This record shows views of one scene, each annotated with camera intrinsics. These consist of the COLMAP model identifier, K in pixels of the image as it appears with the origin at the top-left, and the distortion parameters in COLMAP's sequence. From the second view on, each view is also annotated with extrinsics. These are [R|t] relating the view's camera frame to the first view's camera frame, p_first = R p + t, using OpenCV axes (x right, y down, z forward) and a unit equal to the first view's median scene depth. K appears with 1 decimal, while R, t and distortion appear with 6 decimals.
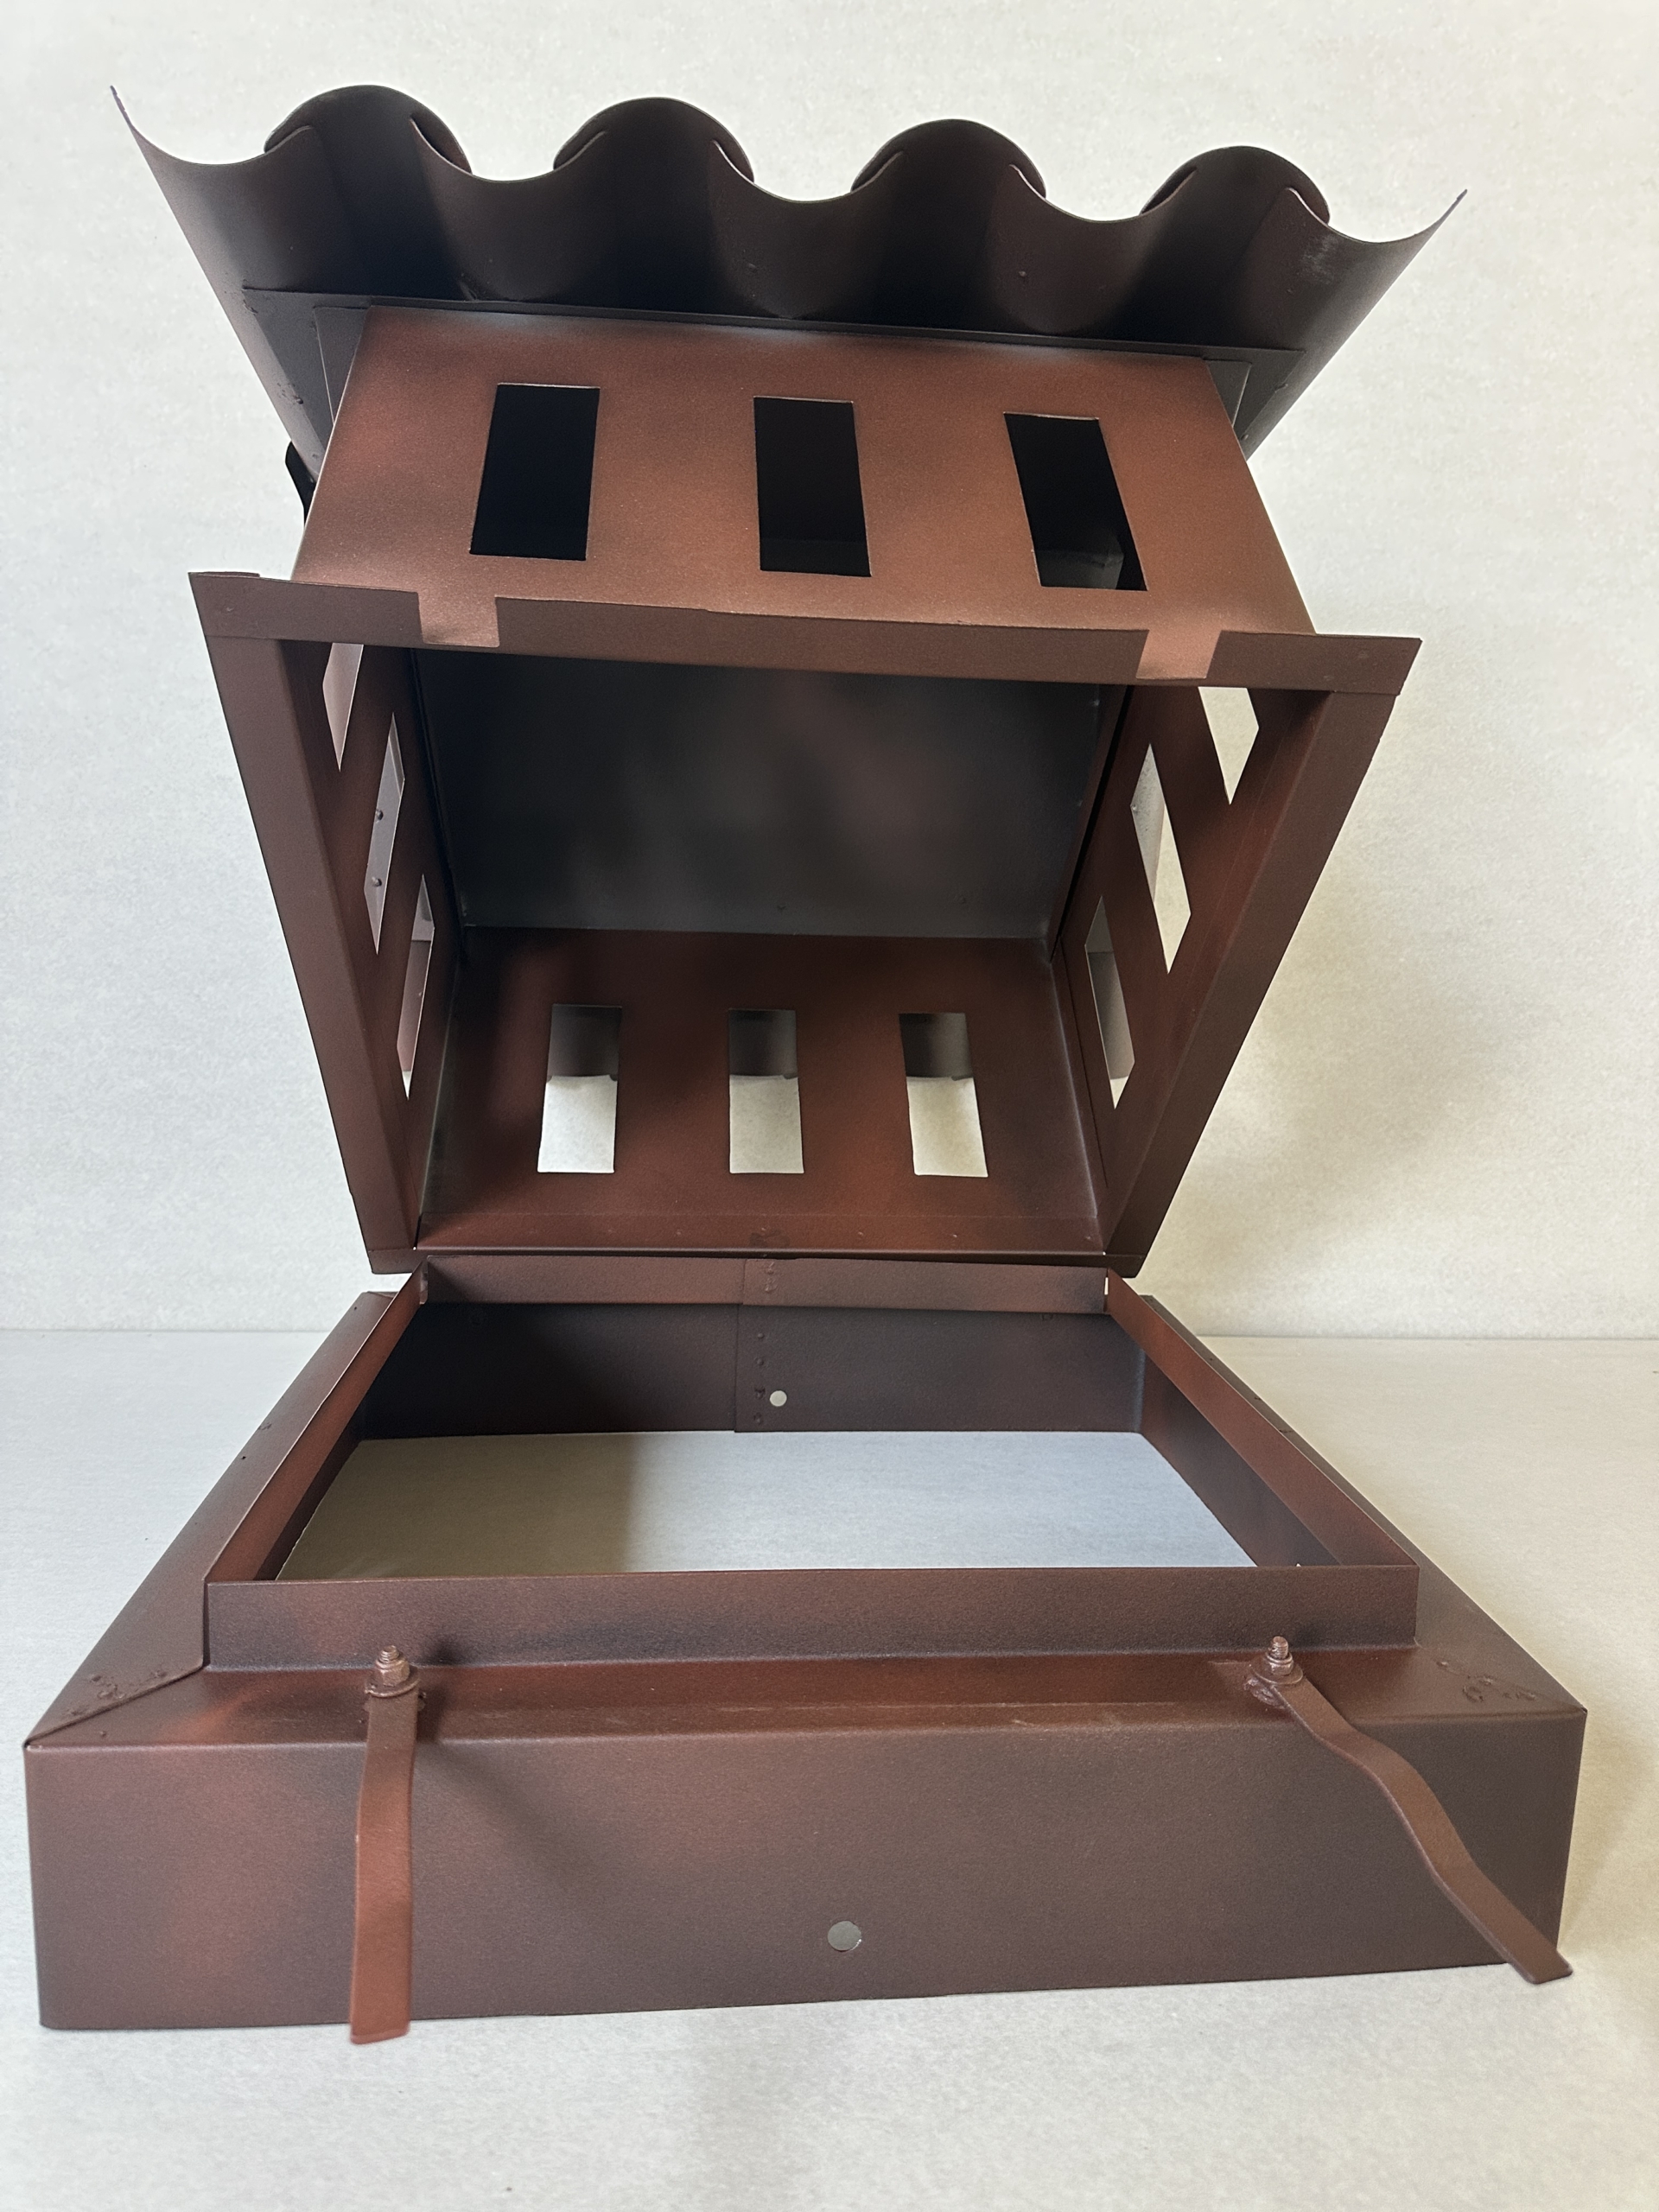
lens RADIAL K [[1565.8, 0, 822.4], [0, 1565.8, 1098.5], [0, 0, 1]] dist [-0.006978, -0.011675]
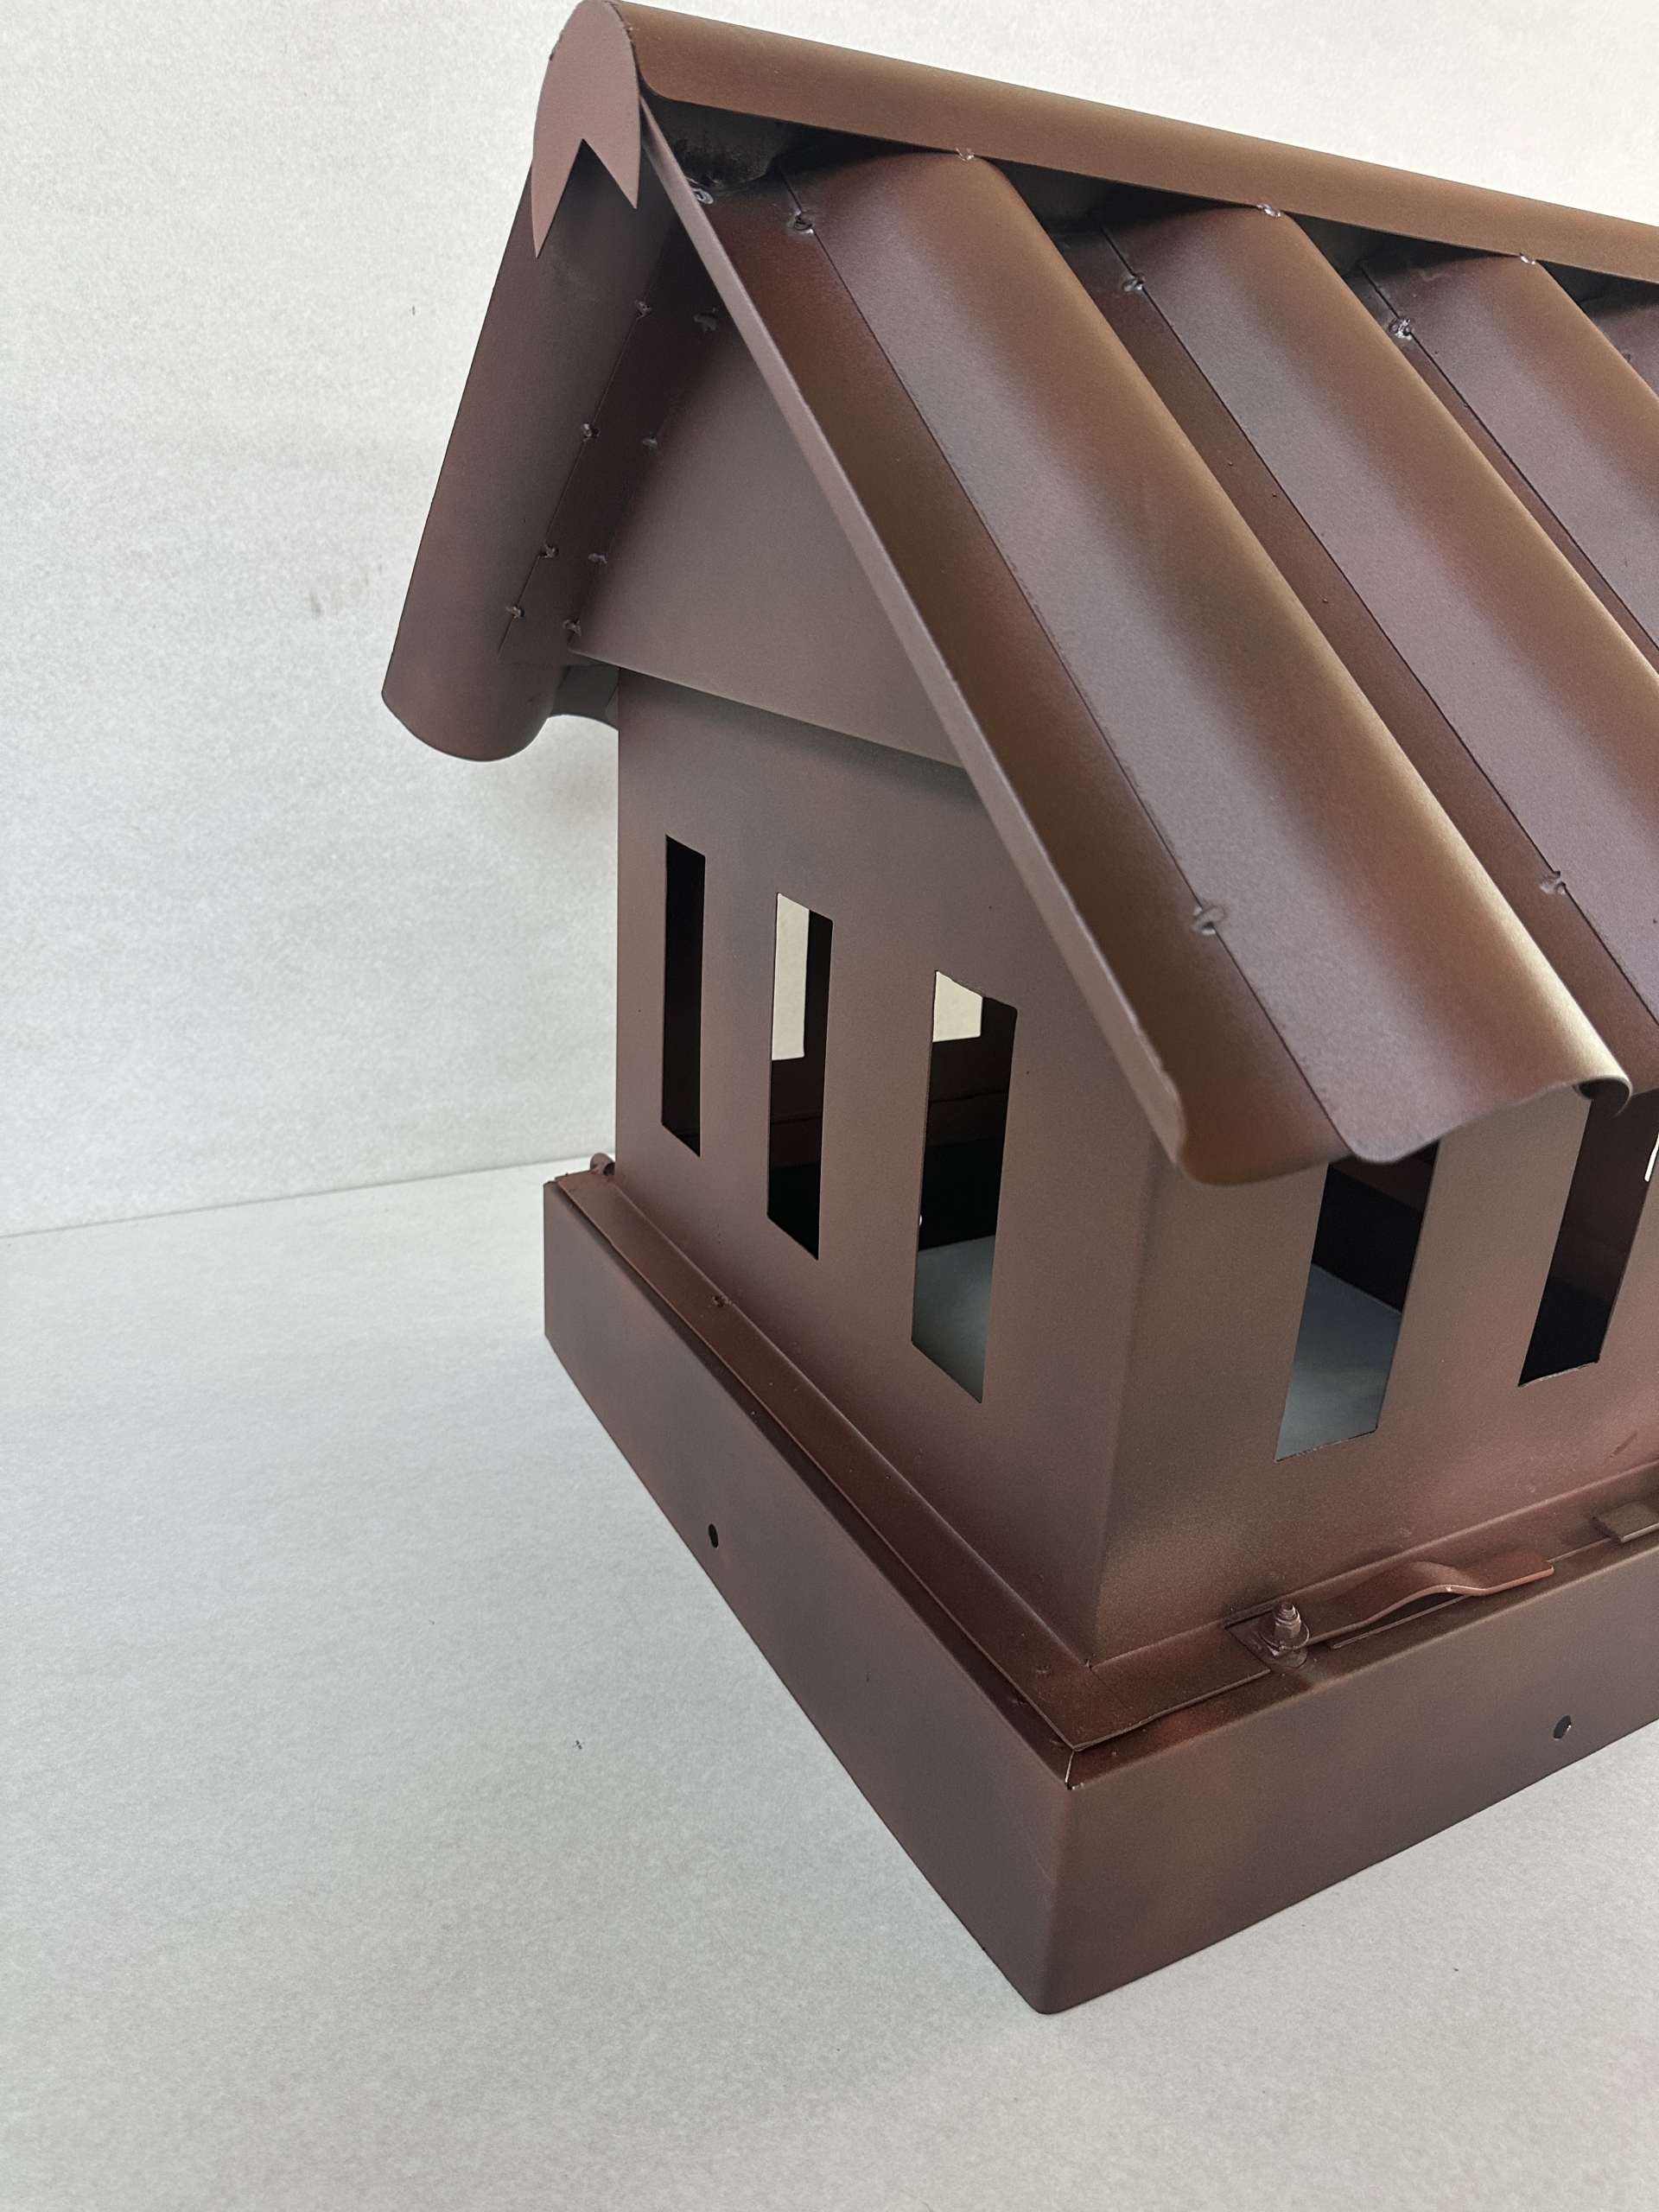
lens RADIAL K [[1565.8, 0, 832.4], [0, 1565.8, 1120.9], [0, 0, 1]] dist [-0.006978, -0.011675]
pose [[0.925445, -0.120630, 0.359166, -0.374148], [0.035169, 0.971219, 0.235576, -0.097232], [-0.377246, -0.205381, 0.903053, 0.075225]]
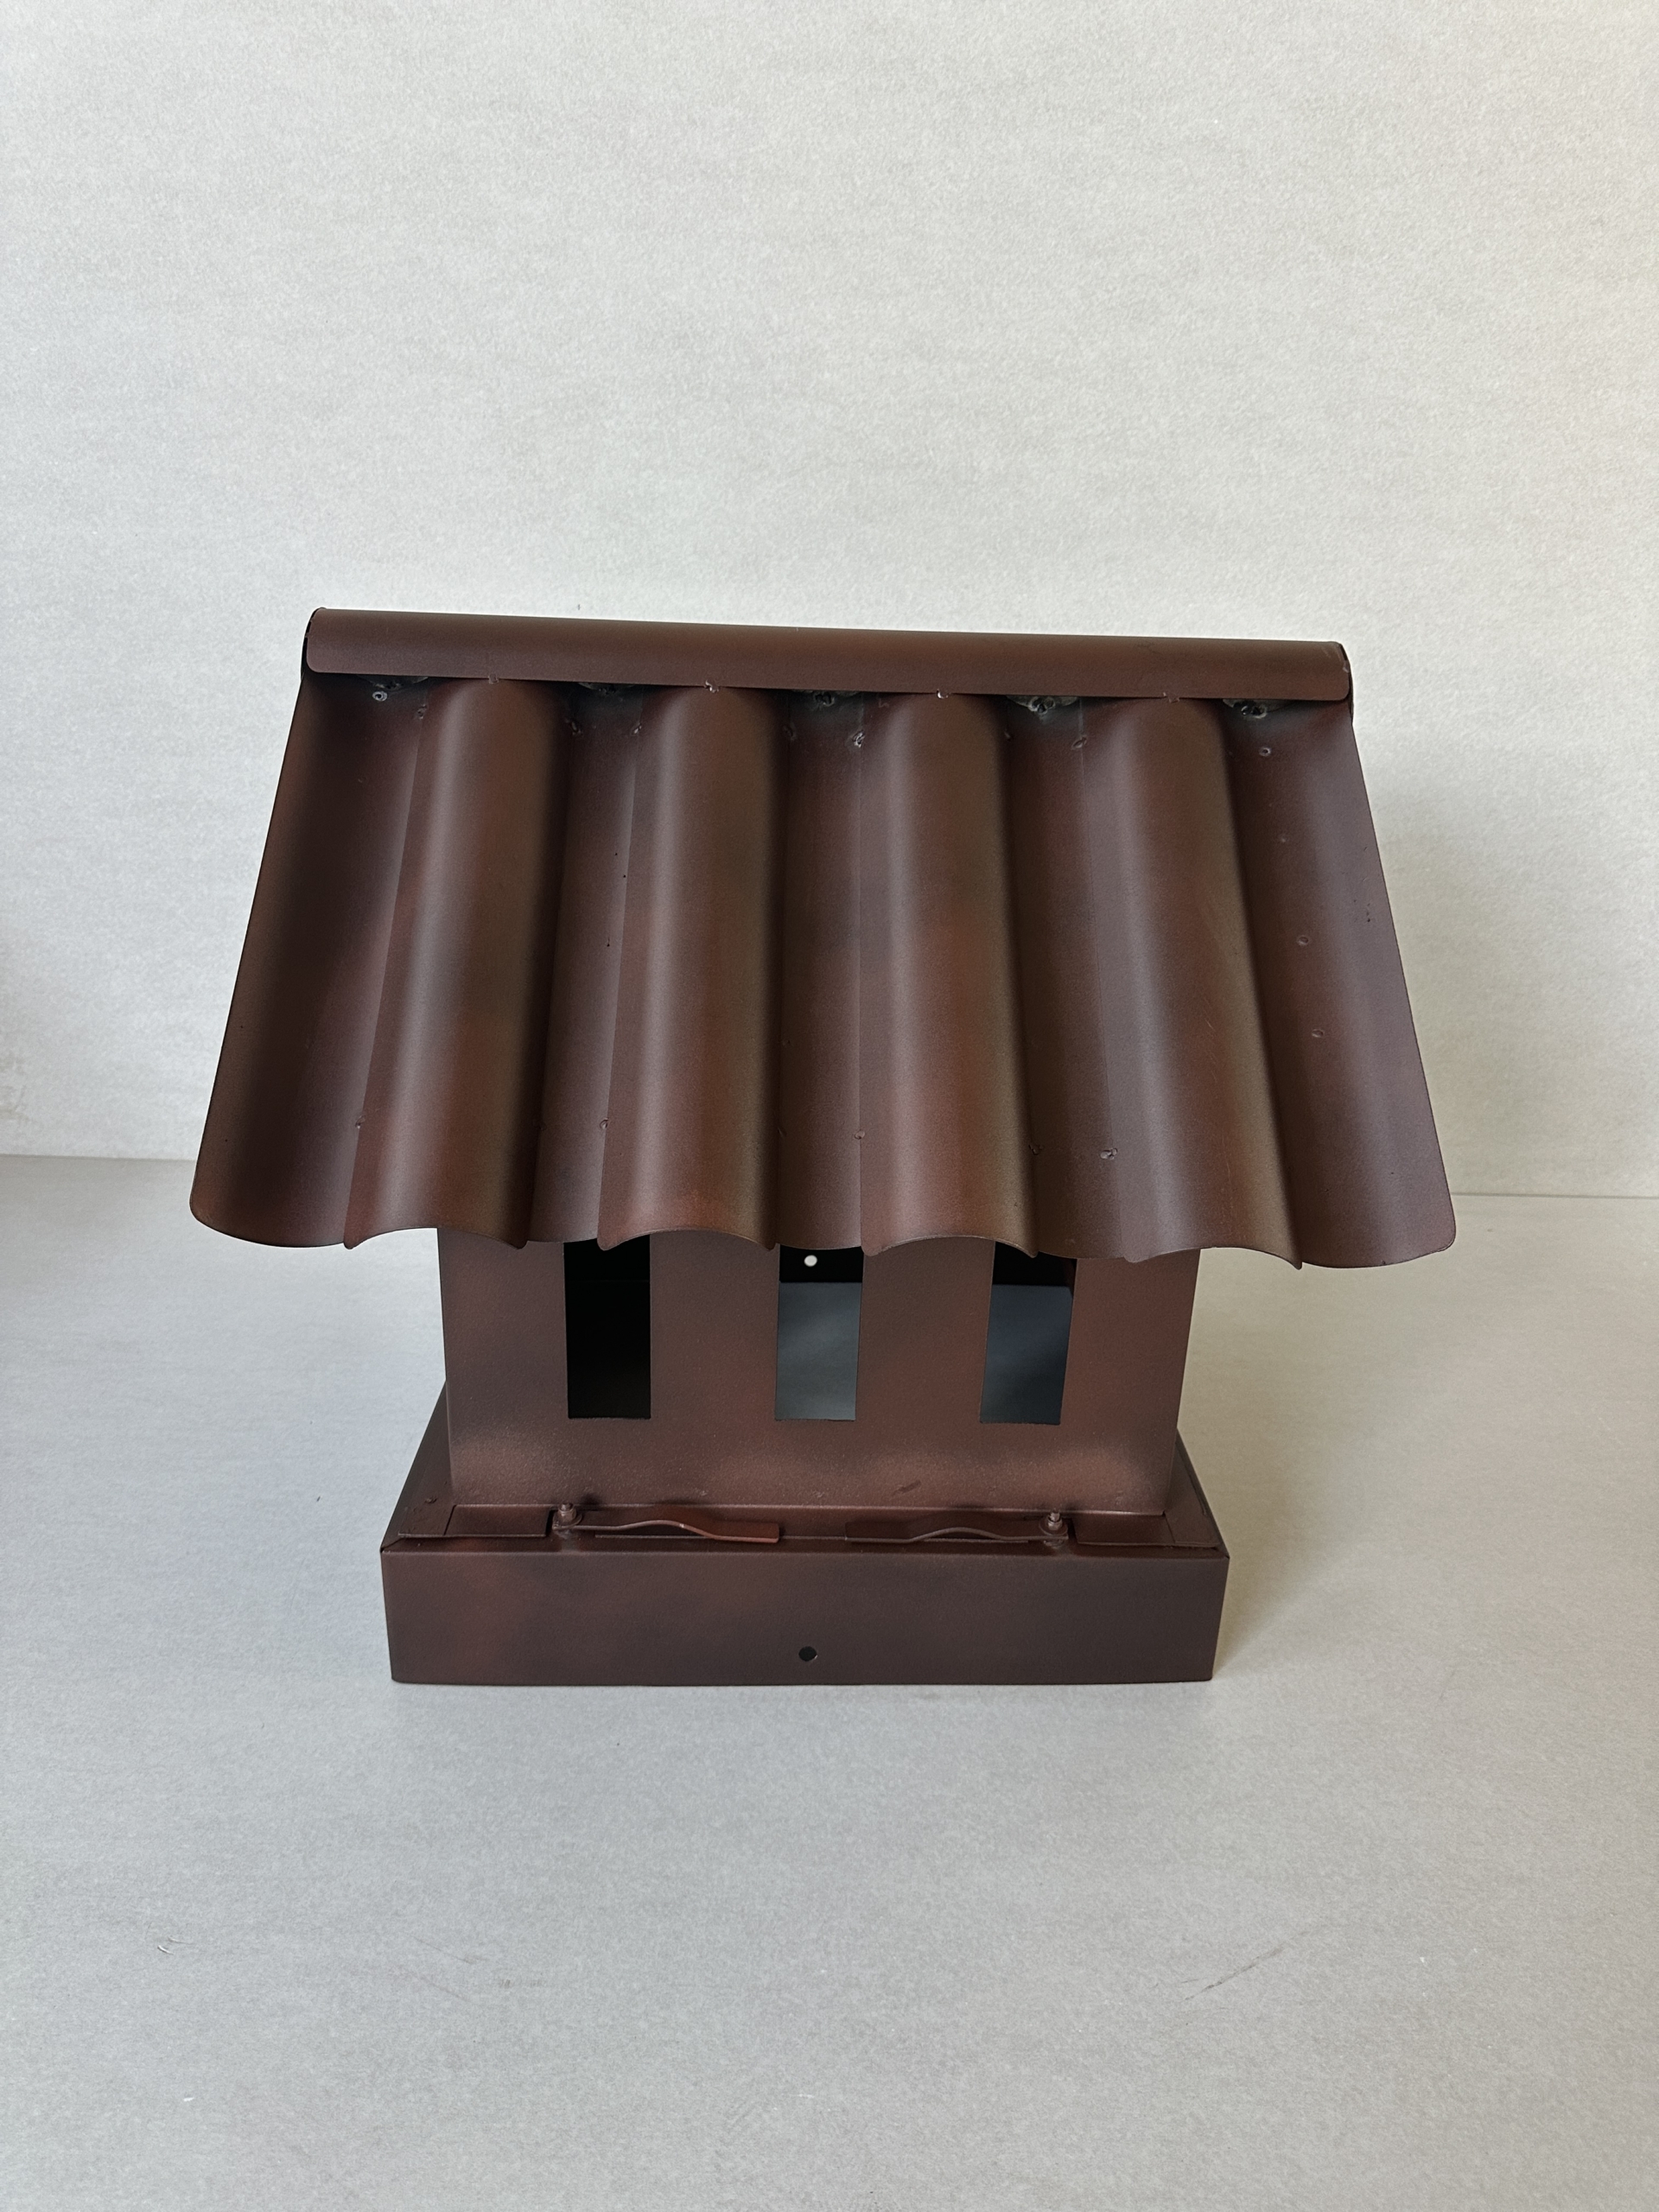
lens RADIAL K [[1565.8, 0, 830.1], [0, 1565.8, 1090.4], [0, 0, 1]] dist [-0.006978, -0.011675]
pose [[0.996809, 0.026441, -0.075316, 0.078620], [-0.009501, 0.976135, 0.216955, -0.222204], [0.079255, -0.215548, 0.973272, -0.300404]]
